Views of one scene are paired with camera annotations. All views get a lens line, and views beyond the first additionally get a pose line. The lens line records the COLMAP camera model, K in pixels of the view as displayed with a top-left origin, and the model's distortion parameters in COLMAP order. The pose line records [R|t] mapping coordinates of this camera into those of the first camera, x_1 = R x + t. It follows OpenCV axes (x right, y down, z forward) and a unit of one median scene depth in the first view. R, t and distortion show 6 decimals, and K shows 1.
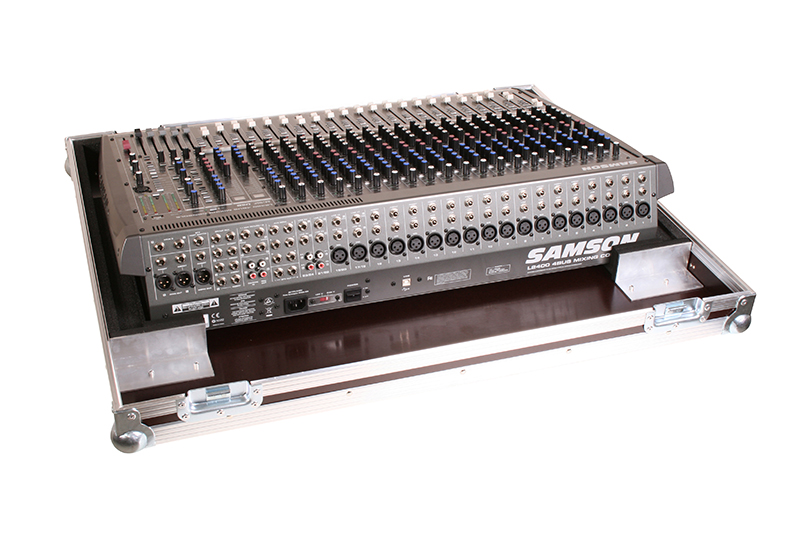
lens RADIAL K [[1156.3, 0, 400.0], [0, 1156.3, 266.5], [0, 0, 1]] dist [-0.004052, 0.005258]
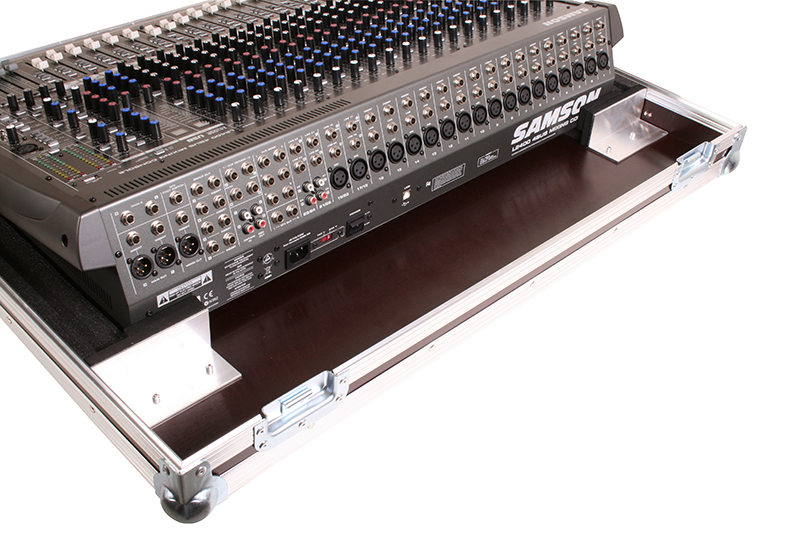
lens RADIAL K [[974.1, 0, 400.0], [0, 974.1, 266.5], [0, 0, 1]] dist [-0.061713, -0.013381]
pose [[0.895282, -0.246063, 0.371380, -0.267639], [0.211099, 0.968410, 0.132740, -0.029550], [-0.392311, -0.040442, 0.918943, 0.387008]]
